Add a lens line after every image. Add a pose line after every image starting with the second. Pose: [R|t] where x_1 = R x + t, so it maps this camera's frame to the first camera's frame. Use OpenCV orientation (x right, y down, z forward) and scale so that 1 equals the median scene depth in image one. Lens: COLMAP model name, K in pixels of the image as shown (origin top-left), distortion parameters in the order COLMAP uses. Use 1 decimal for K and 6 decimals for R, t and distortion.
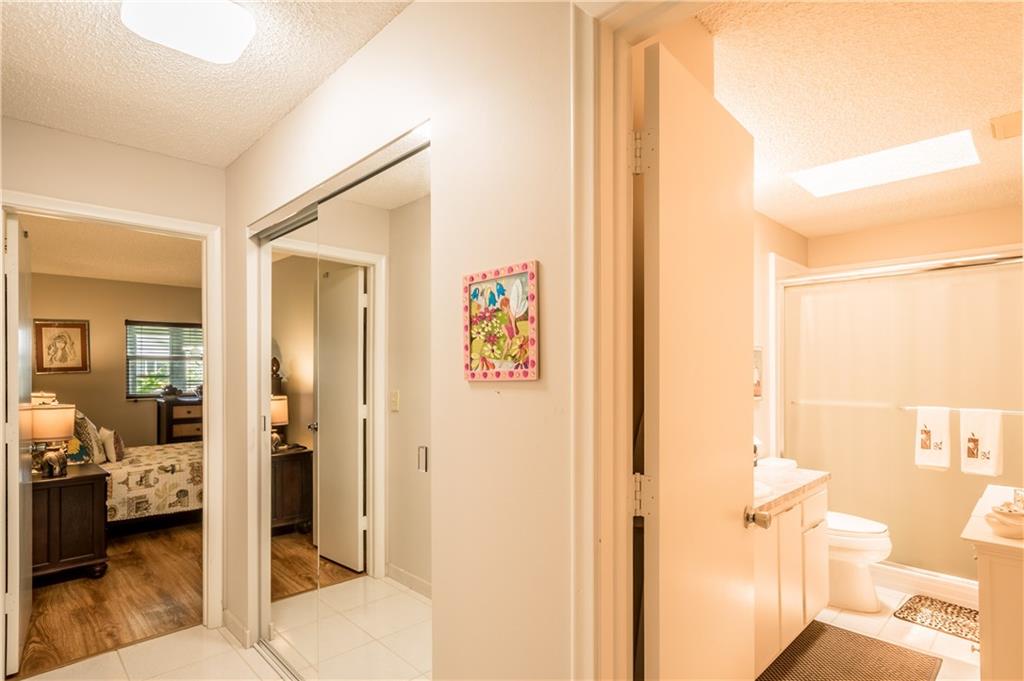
lens RADIAL K [[519.3, 0, 520.0], [0, 519.3, 364.0], [0, 0, 1]] dist [0.018591, -0.006990]
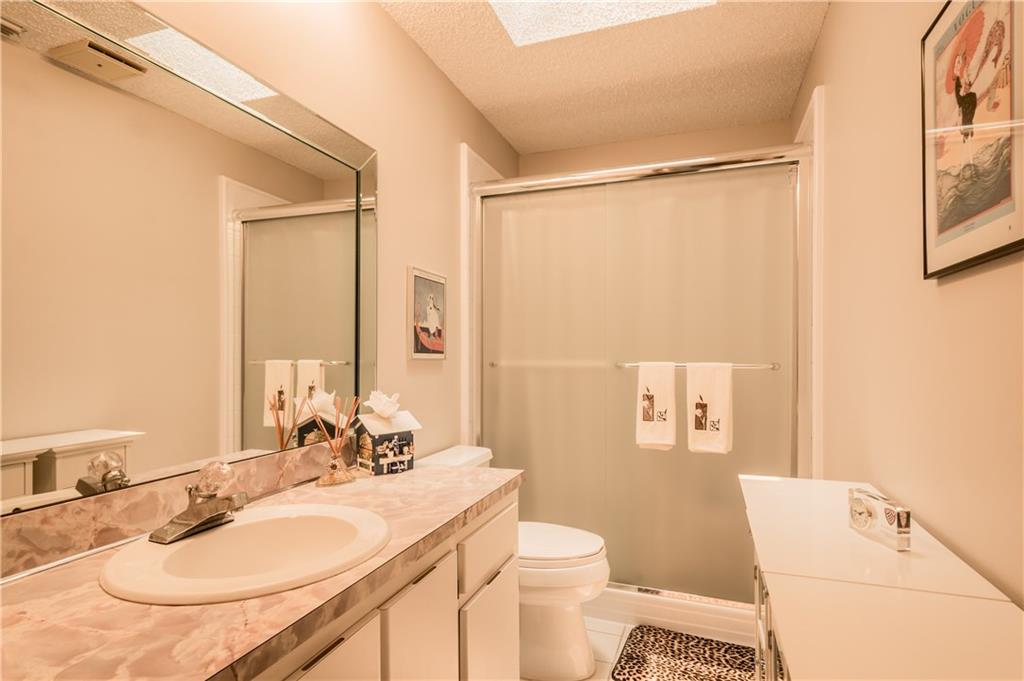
lens RADIAL K [[519.3, 0, 508.3], [0, 519.3, 347.4], [0, 0, 1]] dist [0.018591, -0.006990]
pose [[0.910768, 0.002035, 0.412914, 0.312260], [-0.000800, 0.999995, -0.003164, 0.064956], [-0.412918, 0.002551, 0.910764, 0.439912]]
